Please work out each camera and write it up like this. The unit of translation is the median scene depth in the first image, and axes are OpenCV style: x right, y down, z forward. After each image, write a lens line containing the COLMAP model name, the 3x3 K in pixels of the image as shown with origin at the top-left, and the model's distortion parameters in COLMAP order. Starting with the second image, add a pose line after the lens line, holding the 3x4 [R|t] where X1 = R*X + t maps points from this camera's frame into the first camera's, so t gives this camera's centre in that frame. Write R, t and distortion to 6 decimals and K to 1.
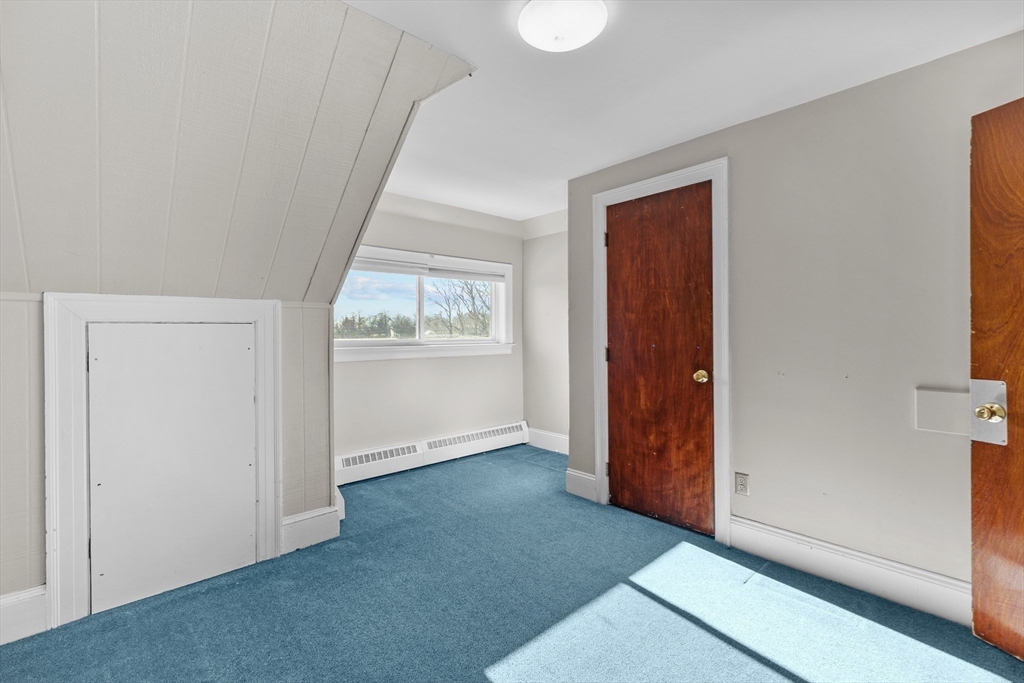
lens RADIAL K [[460.8, 0, 510.3], [0, 460.8, 335.1], [0, 0, 1]] dist [0.004603, 0.000286]
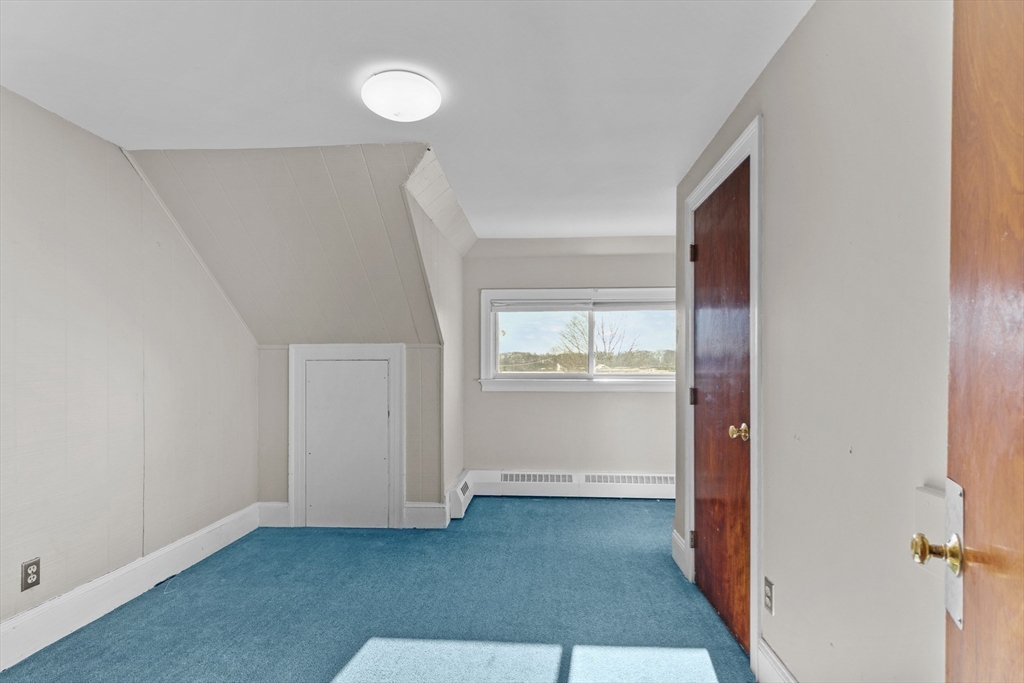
lens RADIAL K [[460.8, 0, 473.6], [0, 460.8, 367.4], [0, 0, 1]] dist [0.004603, 0.000286]
pose [[0.687329, 0.007878, -0.726303, 0.493002], [-0.007566, 0.999965, 0.003685, -0.007414], [0.726307, 0.002962, 0.687364, 0.158198]]
